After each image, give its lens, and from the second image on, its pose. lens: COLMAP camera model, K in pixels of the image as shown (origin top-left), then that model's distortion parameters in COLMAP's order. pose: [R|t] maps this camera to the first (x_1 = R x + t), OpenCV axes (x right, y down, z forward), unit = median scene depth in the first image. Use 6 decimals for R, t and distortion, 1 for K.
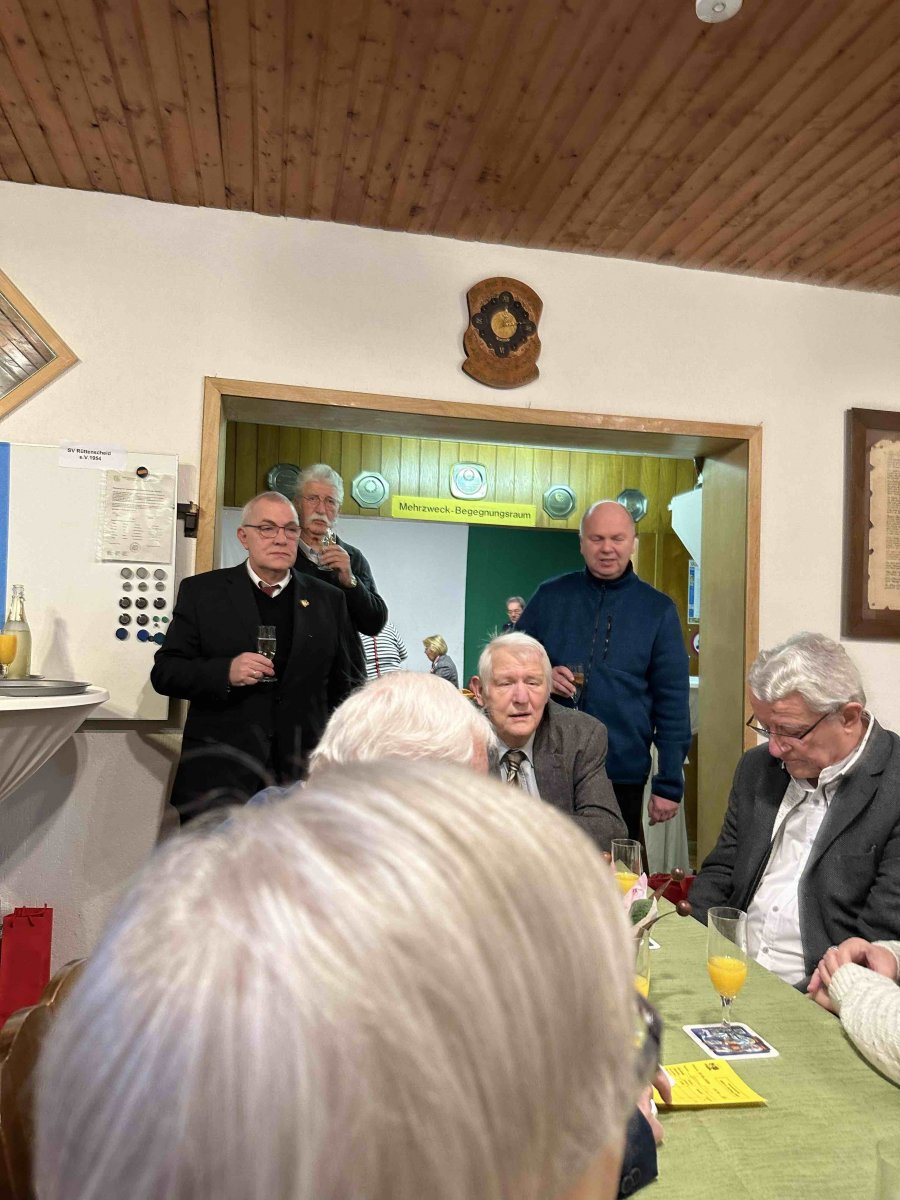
lens RADIAL K [[836.4, 0, 450.0], [0, 836.4, 600.0], [0, 0, 1]] dist [0.074869, -0.116385]
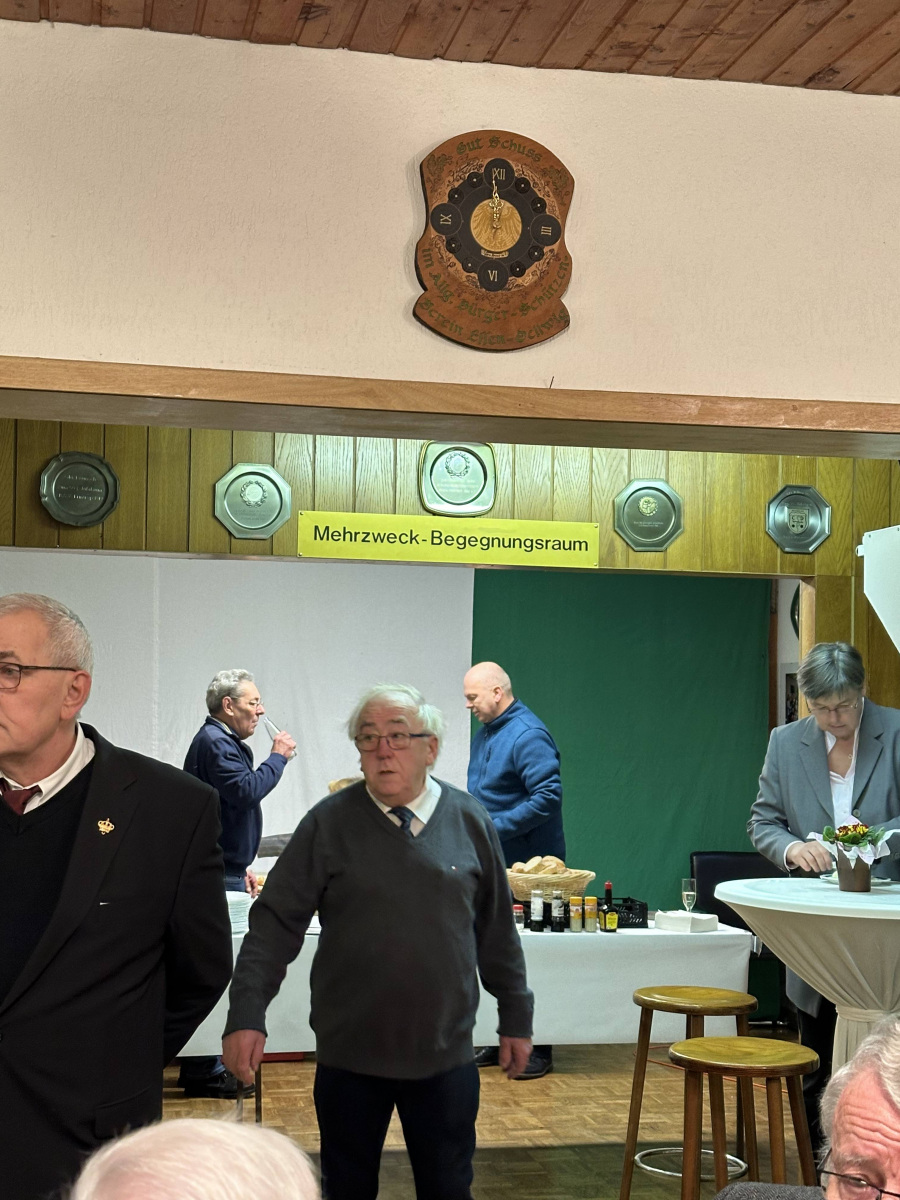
lens RADIAL K [[1833.3, 0, 465.9], [0, 1833.3, 602.6], [0, 0, 1]] dist [0.109398, 0.007495]
pose [[0.999876, -0.015717, -0.000456, 0.042897], [0.015708, 0.999743, -0.016337, -0.085729], [0.000712, 0.016327, 0.999866, -0.087110]]
